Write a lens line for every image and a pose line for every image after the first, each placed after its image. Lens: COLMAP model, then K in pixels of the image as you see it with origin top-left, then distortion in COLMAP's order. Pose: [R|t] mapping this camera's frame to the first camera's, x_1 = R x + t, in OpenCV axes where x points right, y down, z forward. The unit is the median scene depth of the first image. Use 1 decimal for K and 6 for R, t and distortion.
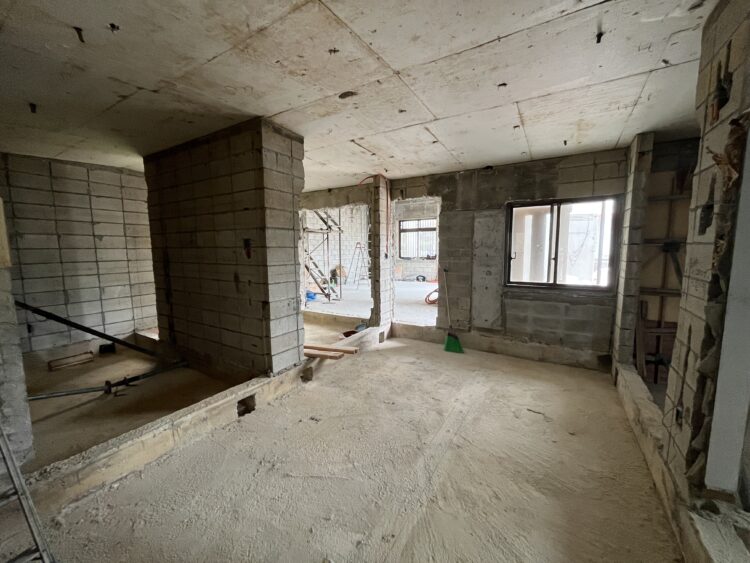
lens RADIAL K [[302.1, 0, 375.0], [0, 302.1, 281.5], [0, 0, 1]] dist [-0.003748, -0.000466]
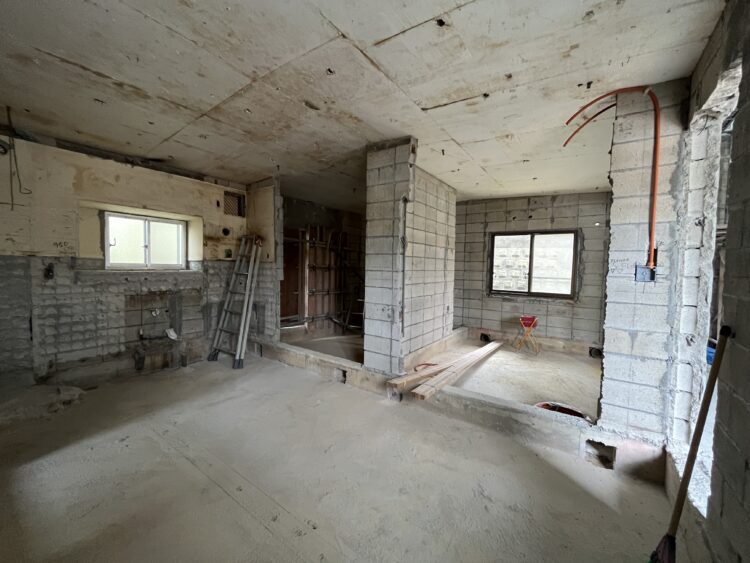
lens RADIAL K [[302.1, 0, 375.0], [0, 302.1, 281.5], [0, 0, 1]] dist [-0.003748, -0.000466]
pose [[-0.075174, 0.056771, -0.995553, 0.248292], [-0.129816, 0.989325, 0.066218, -0.028249], [0.988684, 0.134216, -0.067002, 0.349414]]
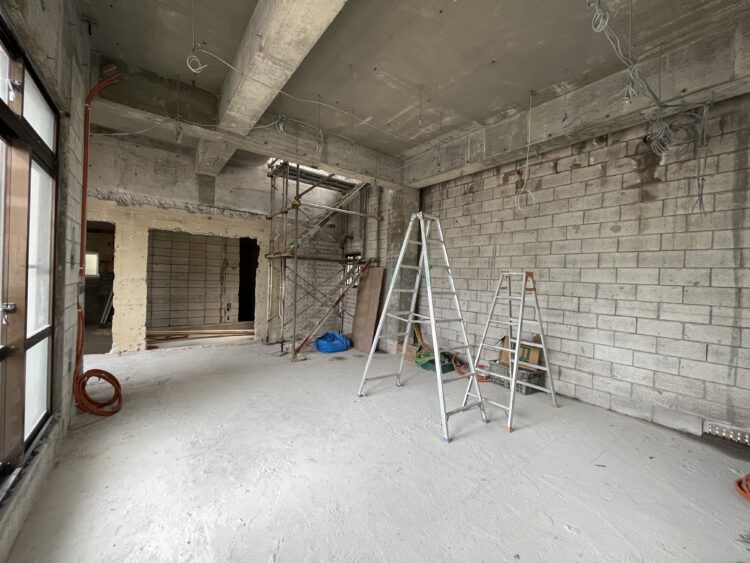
lens RADIAL K [[302.1, 0, 375.0], [0, 302.1, 281.5], [0, 0, 1]] dist [-0.003748, -0.000466]
pose [[-0.370030, 0.007591, -0.928989, 0.339433], [-0.137259, 0.988546, 0.062750, -0.137016], [0.918824, 0.150731, -0.364750, 1.127980]]
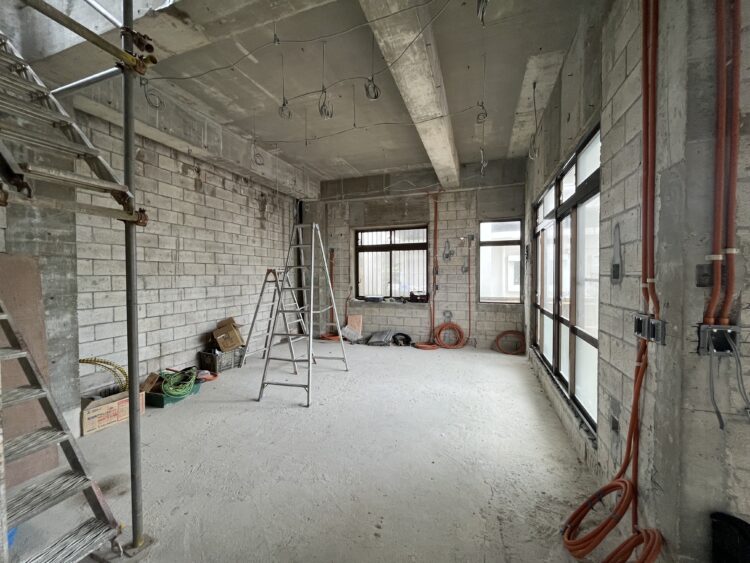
lens RADIAL K [[302.1, 0, 375.0], [0, 302.1, 281.5], [0, 0, 1]] dist [-0.003748, -0.000466]
pose [[0.978403, 0.000169, 0.206707, 0.001825], [0.017980, 0.996140, -0.085919, -0.081994], [-0.205924, 0.087780, 0.974623, 0.623908]]
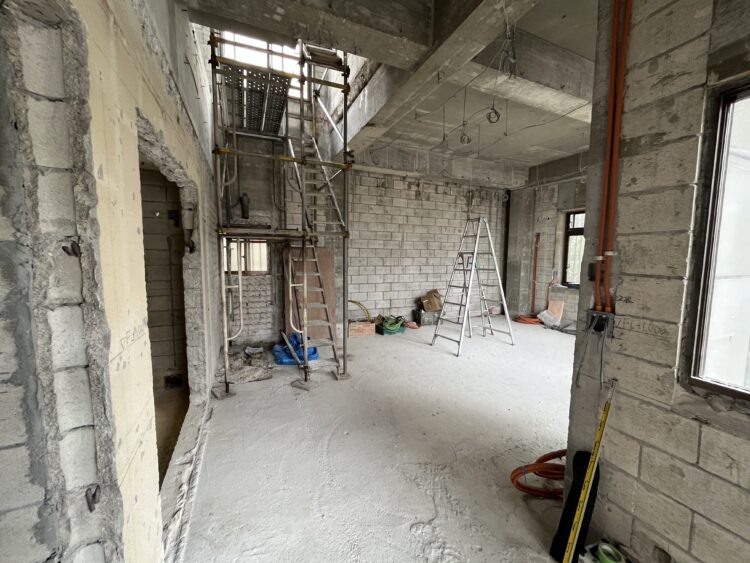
lens RADIAL K [[302.1, 0, 375.0], [0, 302.1, 281.5], [0, 0, 1]] dist [-0.003748, -0.000466]
pose [[0.817684, 0.069857, -0.571414, 0.155603], [-0.081431, 0.996665, 0.005318, -0.079143], [0.569879, 0.042182, 0.820645, 0.521336]]
